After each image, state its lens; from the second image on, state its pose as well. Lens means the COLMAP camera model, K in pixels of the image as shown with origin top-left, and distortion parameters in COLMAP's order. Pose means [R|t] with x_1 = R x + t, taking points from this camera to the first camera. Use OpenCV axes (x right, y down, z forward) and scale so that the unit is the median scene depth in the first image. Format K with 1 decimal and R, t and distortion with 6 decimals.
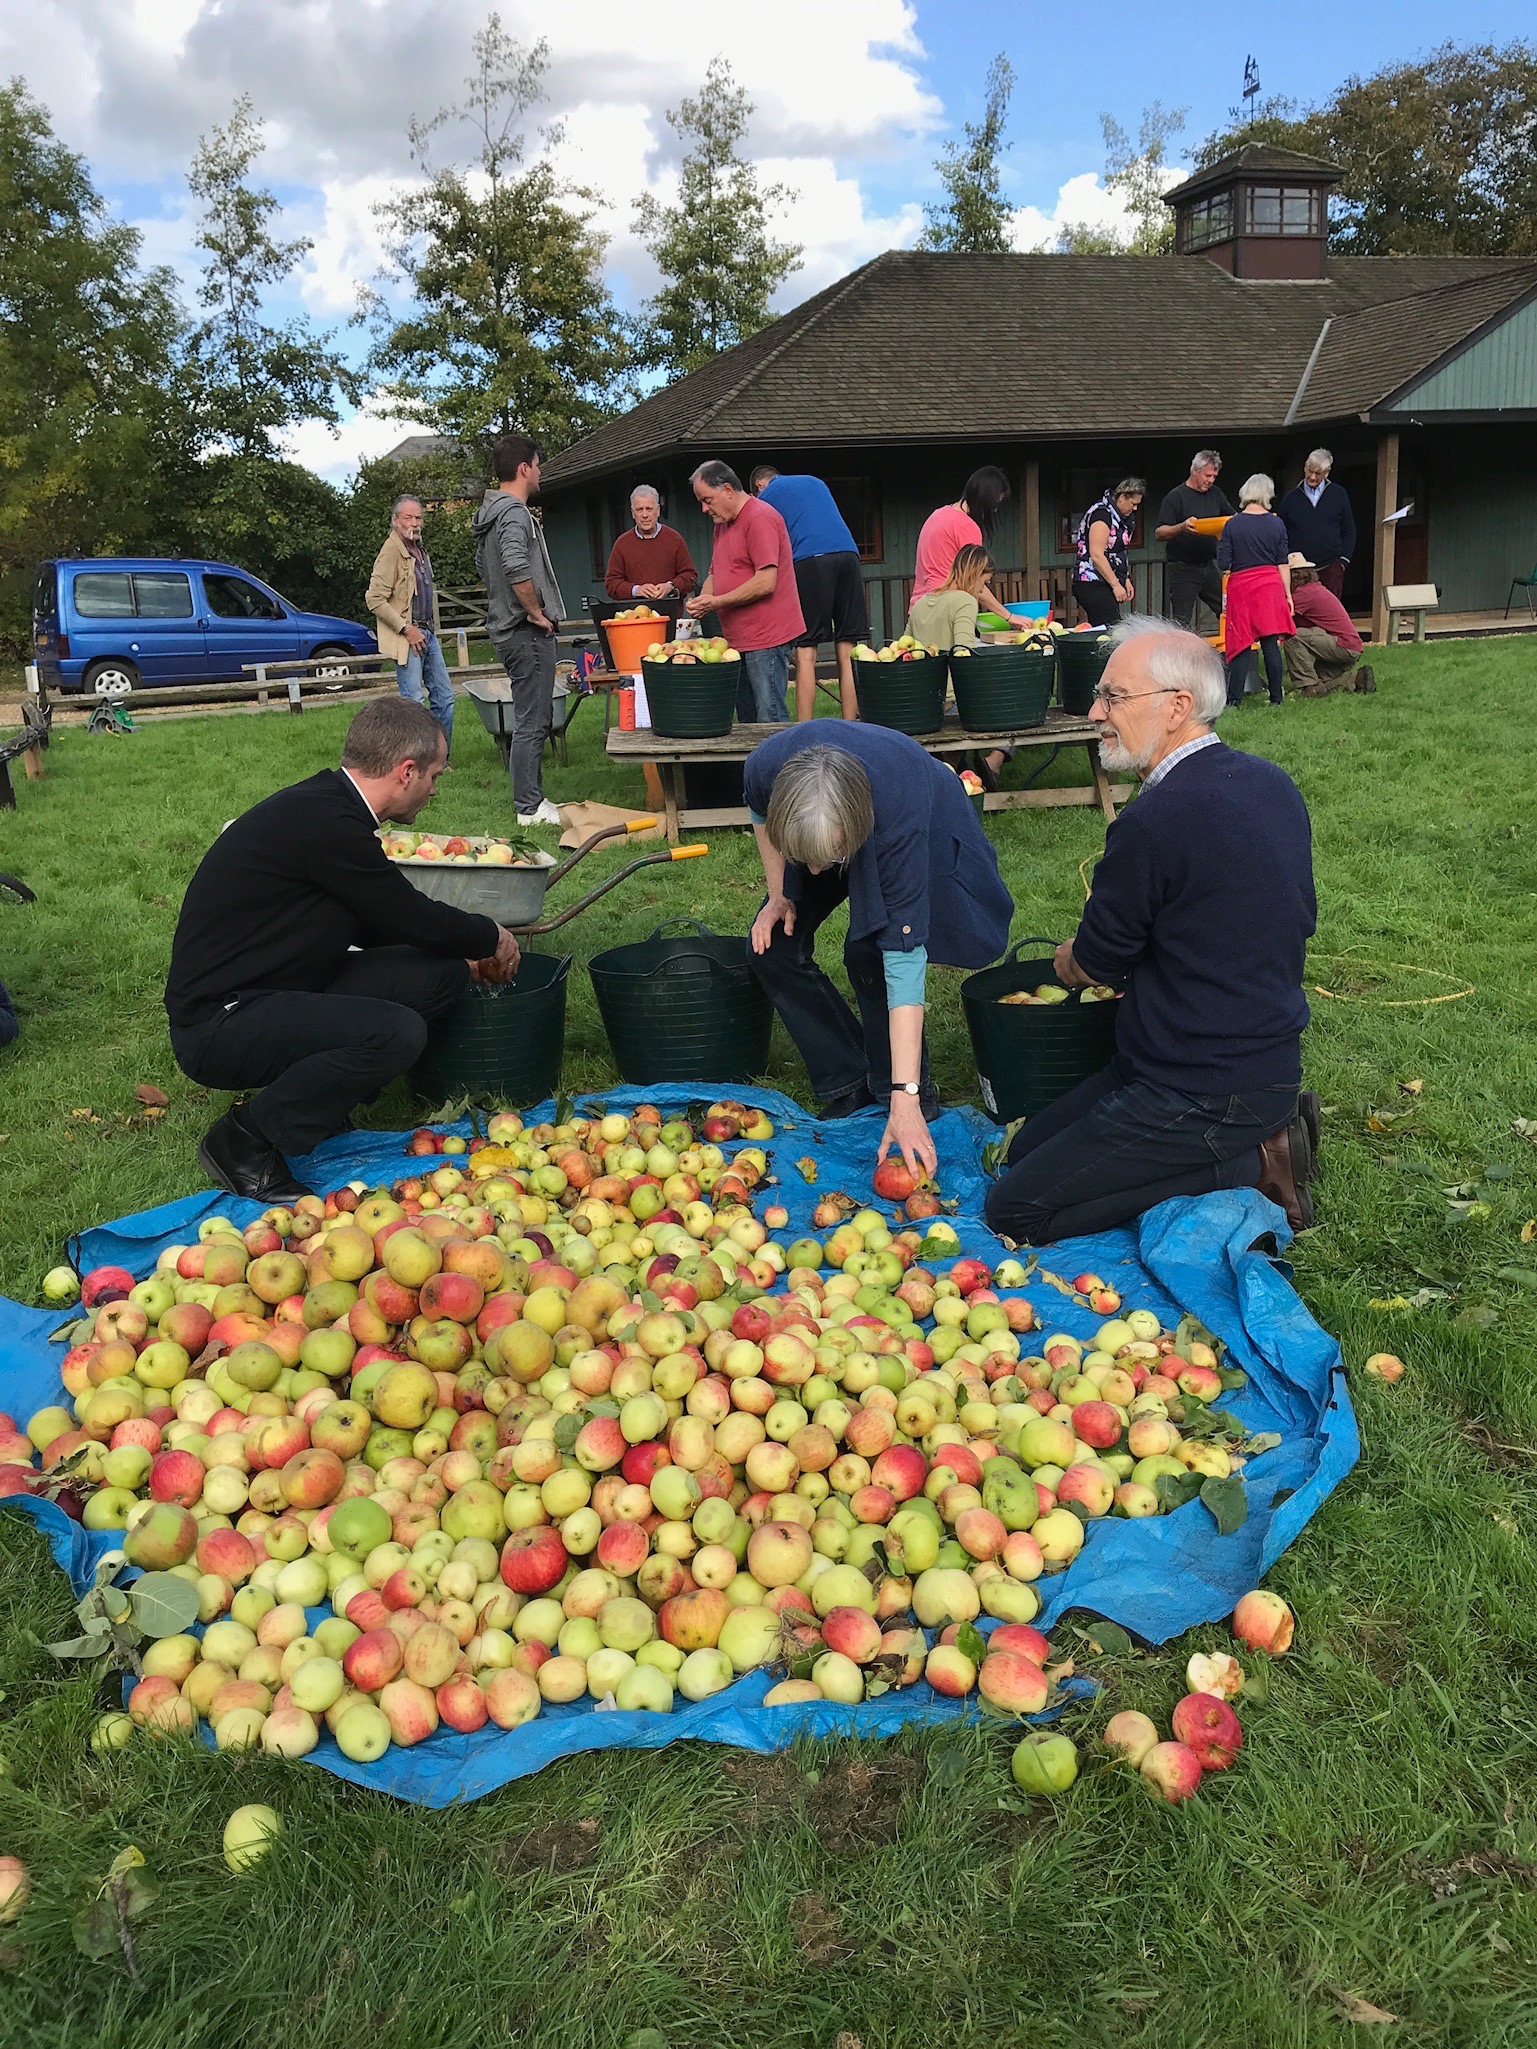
lens RADIAL K [[1485.5, 0, 768.5], [0, 1485.5, 1024.5], [0, 0, 1]] dist [-0.064927, 0.031667]
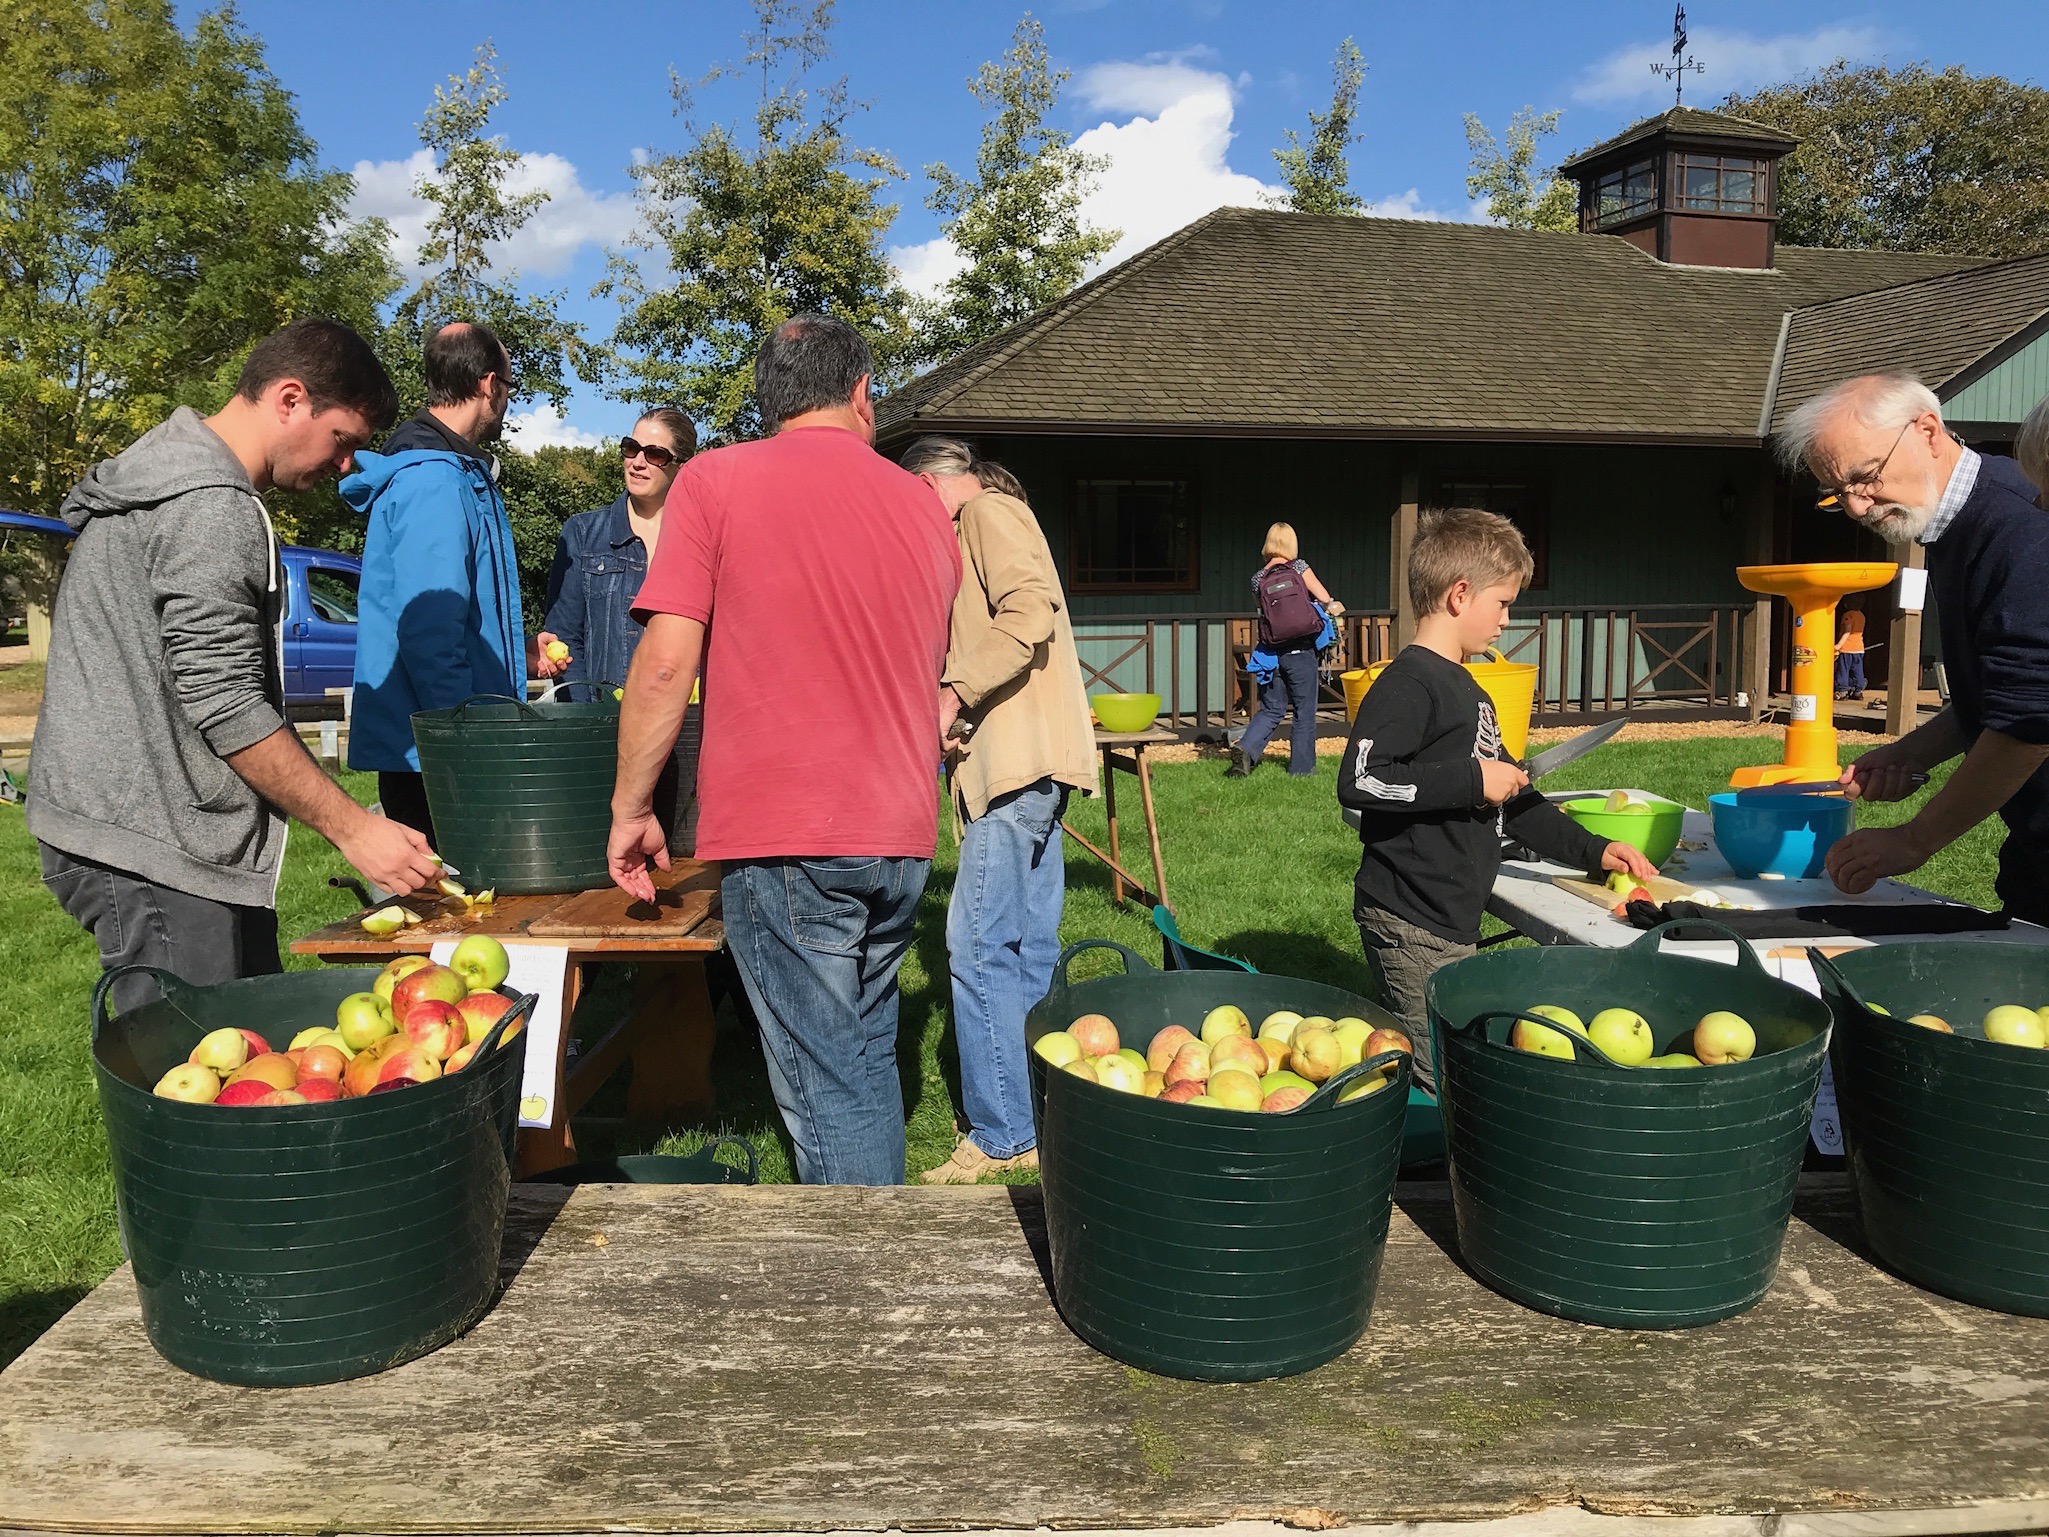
lens RADIAL K [[1544.4, 0, 1024.5], [0, 1544.4, 768.5], [0, 0, 1]] dist [-0.073044, -0.003577]
pose [[0.998206, 0.049428, -0.033788, 0.013768], [-0.054650, 0.982699, -0.176963, -0.059096], [0.024457, 0.178492, 0.983637, 0.175481]]
